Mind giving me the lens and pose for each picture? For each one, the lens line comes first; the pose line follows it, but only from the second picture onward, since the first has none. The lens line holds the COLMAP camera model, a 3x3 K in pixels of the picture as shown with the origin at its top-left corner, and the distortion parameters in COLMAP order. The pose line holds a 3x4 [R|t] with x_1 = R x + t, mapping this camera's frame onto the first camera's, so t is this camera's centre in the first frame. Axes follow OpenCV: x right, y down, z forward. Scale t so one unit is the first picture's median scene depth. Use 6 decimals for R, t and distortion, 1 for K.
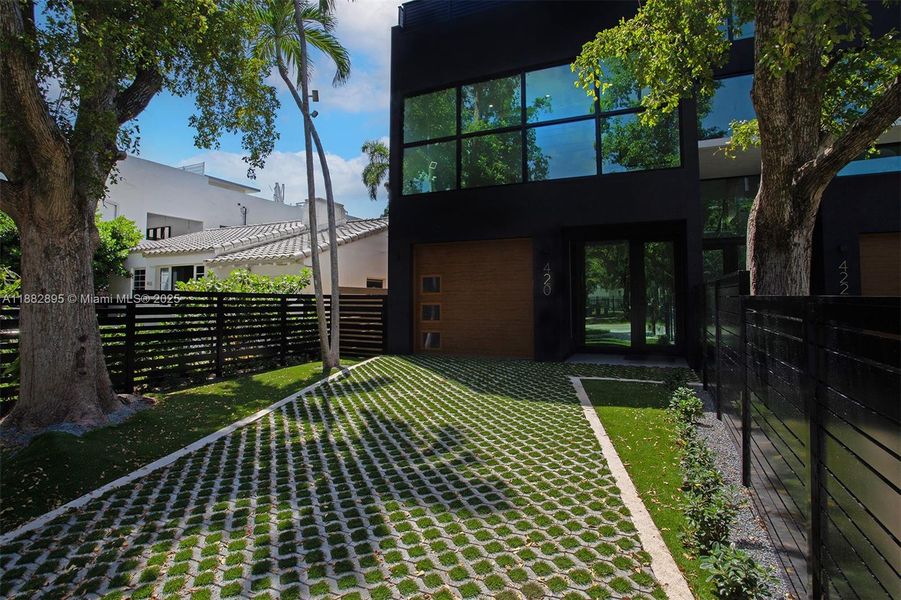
lens RADIAL K [[459.2, 0, 448.2], [0, 459.2, 281.2], [0, 0, 1]] dist [-0.060841, 0.023939]
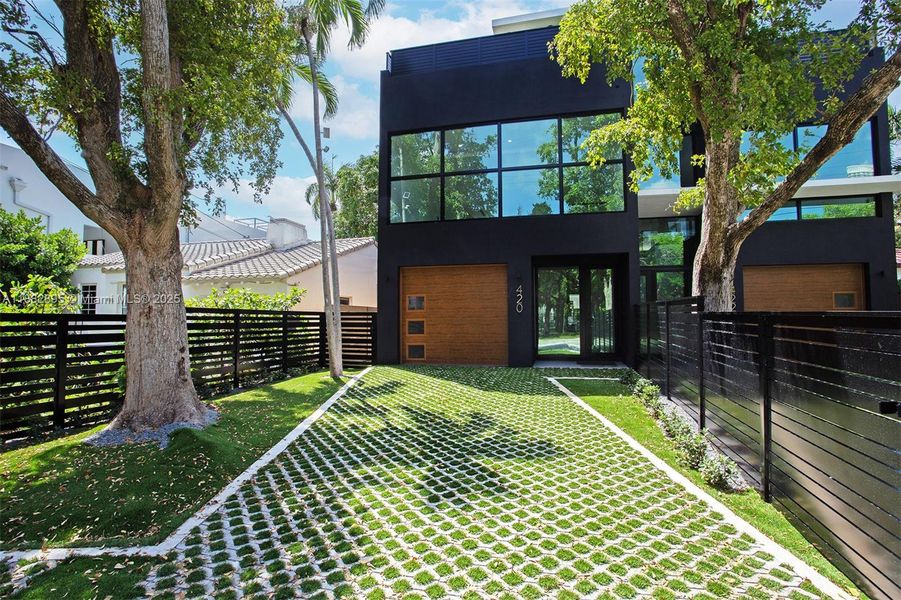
lens RADIAL K [[477.1, 0, 427.5], [0, 477.1, 298.9], [0, 0, 1]] dist [-0.064379, 0.020589]
pose [[0.980393, 0.005702, 0.196970, -0.413640], [-0.006063, 0.999981, 0.001228, -0.006178], [-0.196959, -0.002399, 0.980409, -0.277818]]
